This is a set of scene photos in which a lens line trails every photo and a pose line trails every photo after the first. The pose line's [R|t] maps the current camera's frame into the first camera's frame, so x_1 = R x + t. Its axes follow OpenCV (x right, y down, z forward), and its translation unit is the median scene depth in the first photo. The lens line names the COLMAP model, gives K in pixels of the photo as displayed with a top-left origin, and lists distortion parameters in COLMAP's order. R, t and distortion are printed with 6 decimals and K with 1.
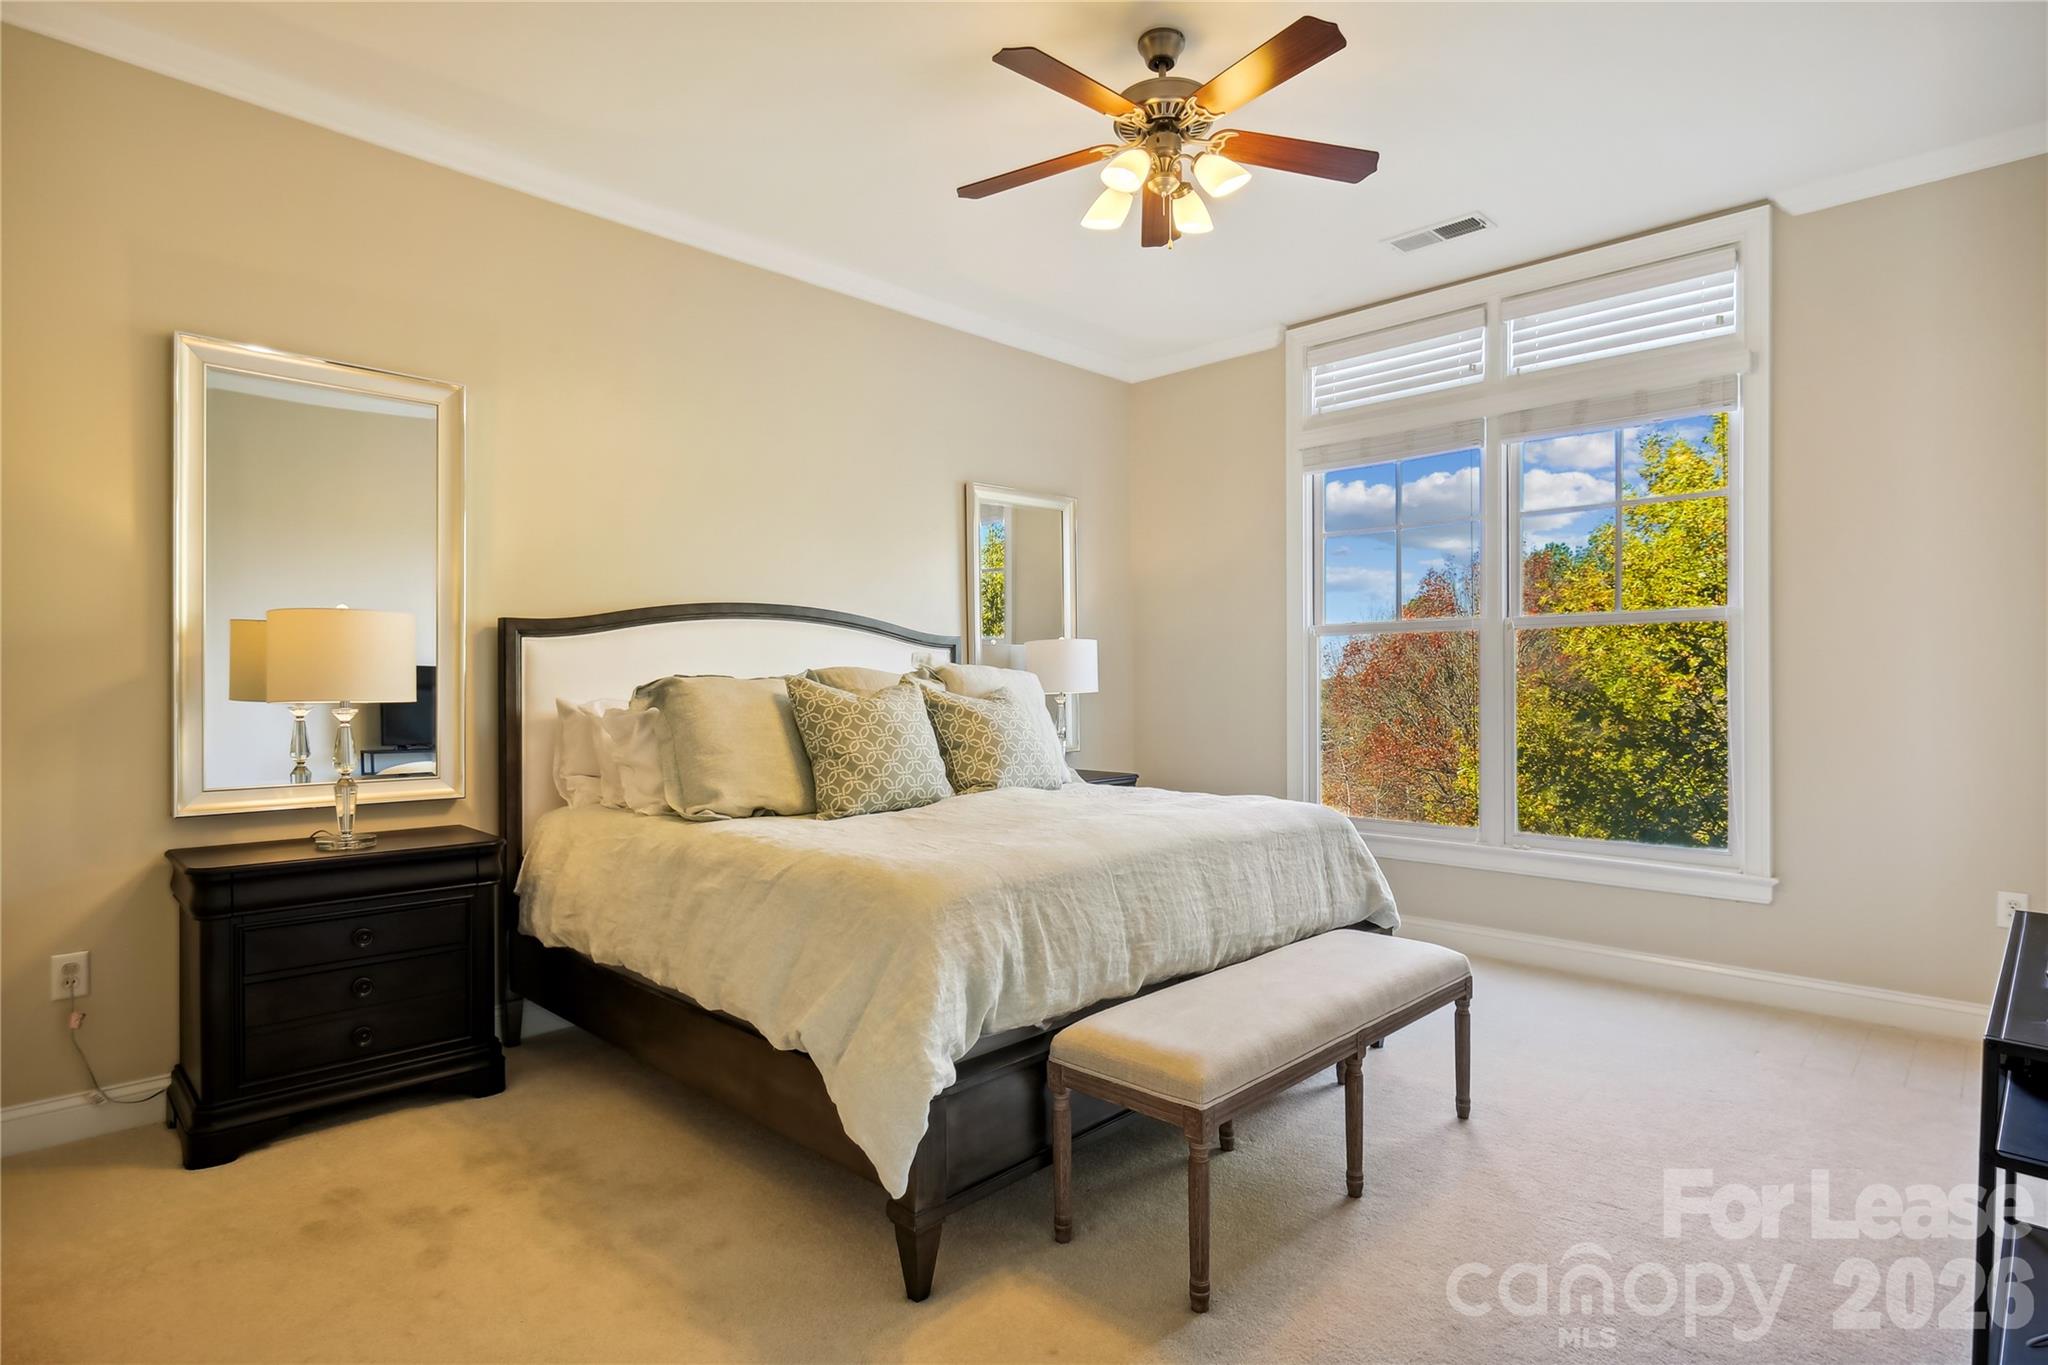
lens RADIAL K [[1067.3, 0, 1030.9], [0, 1067.3, 687.0], [0, 0, 1]] dist [-0.000768, -0.000273]
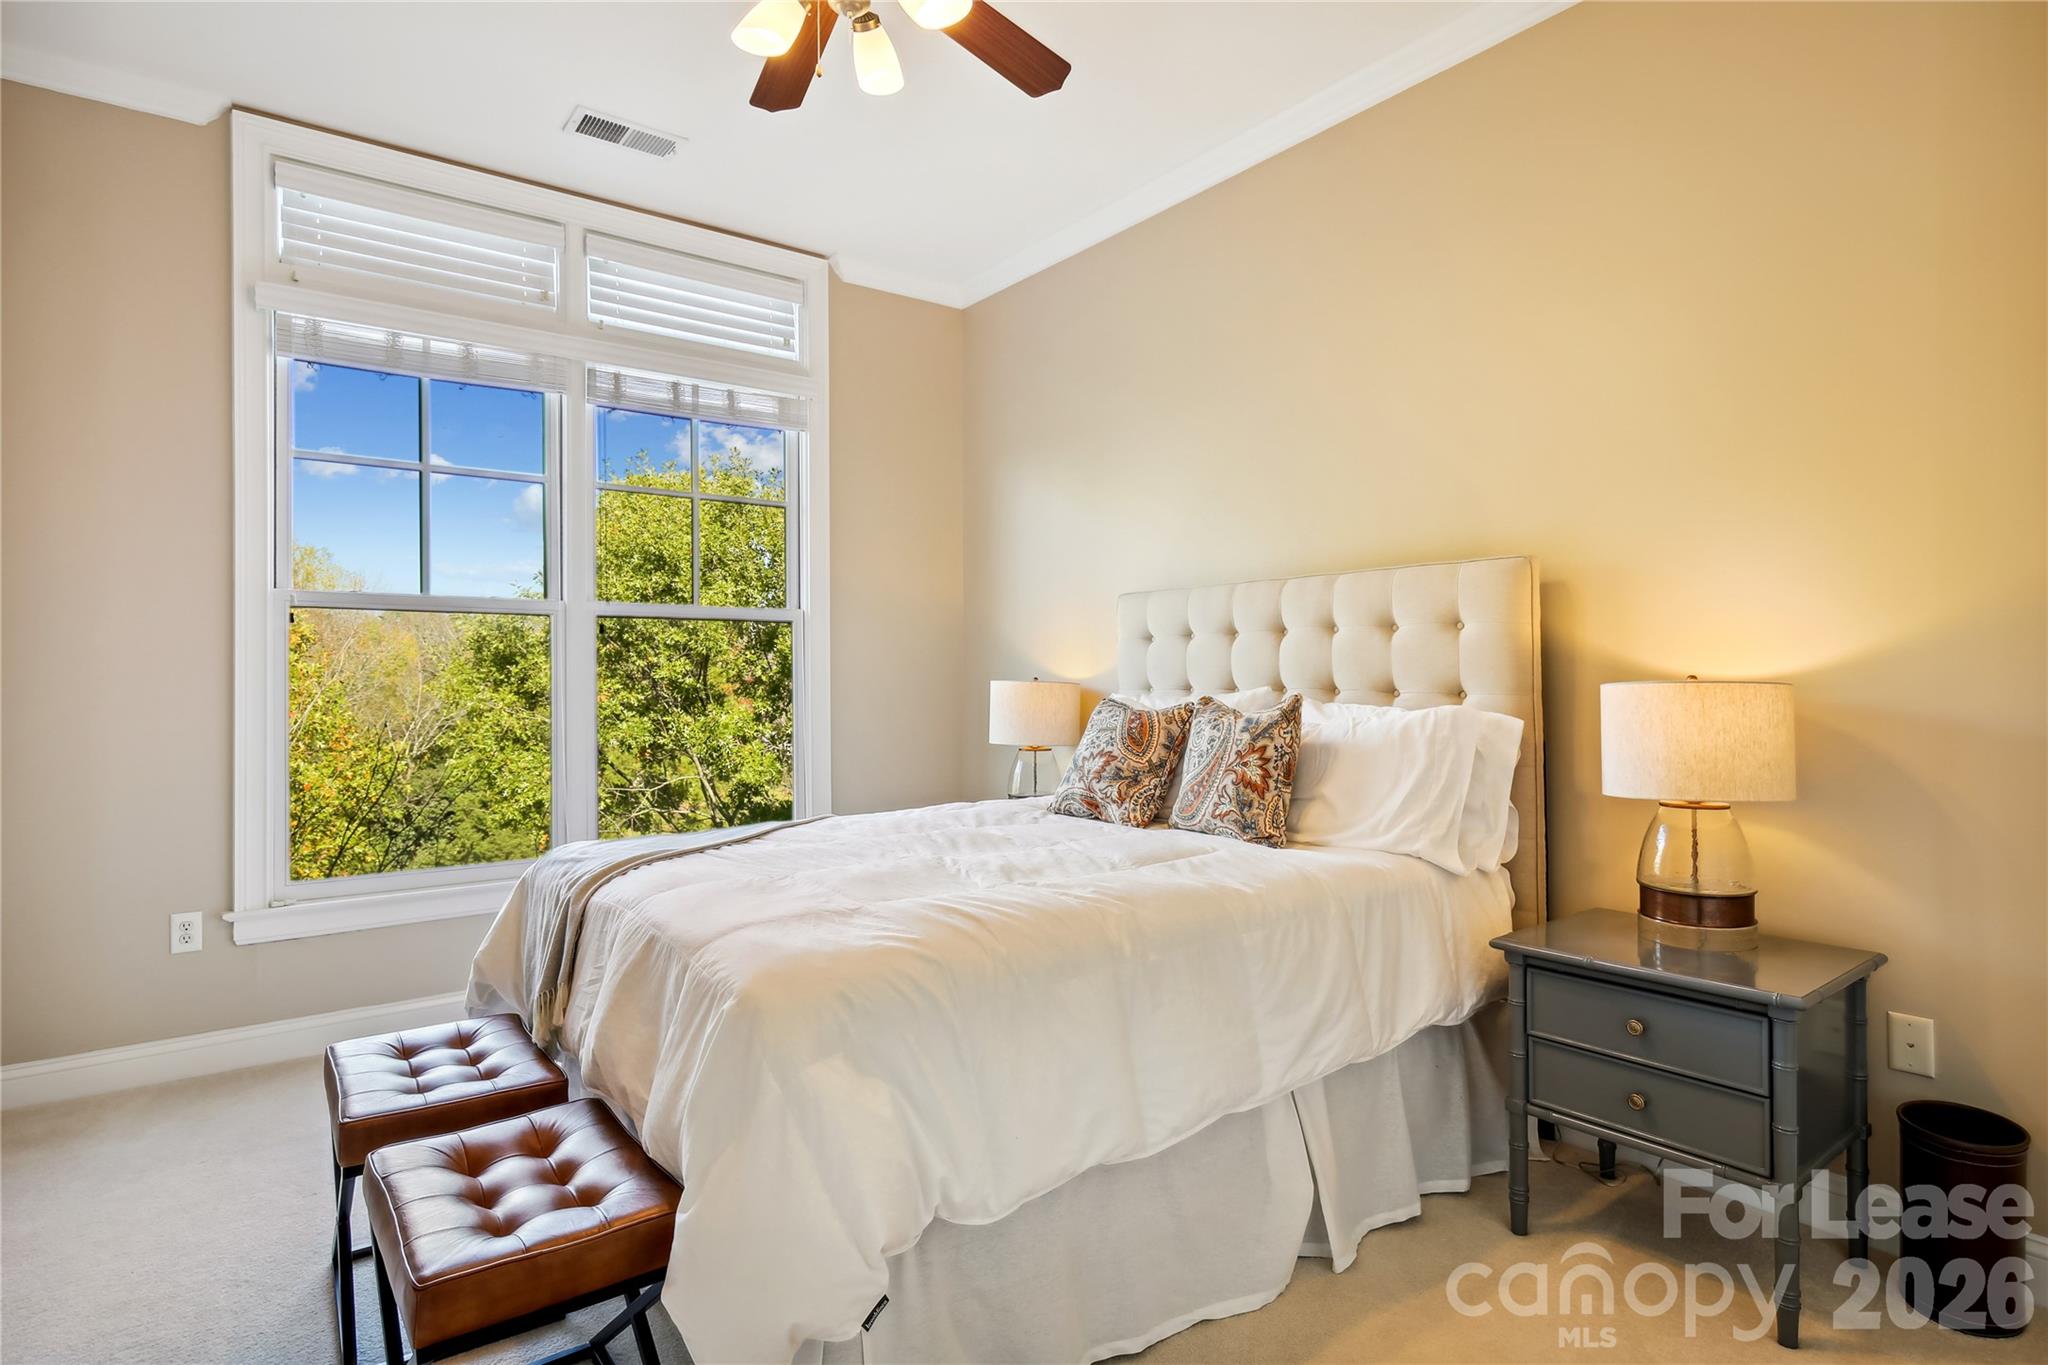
lens RADIAL K [[1067.3, 0, 1030.9], [0, 1067.3, 687.0], [0, 0, 1]] dist [-0.000768, -0.000273]
pose [[0.147449, -0.038417, 0.988323, -0.433983], [-0.013708, 0.999070, 0.040880, -0.040711], [-0.988975, -0.019576, 0.146785, 0.600607]]
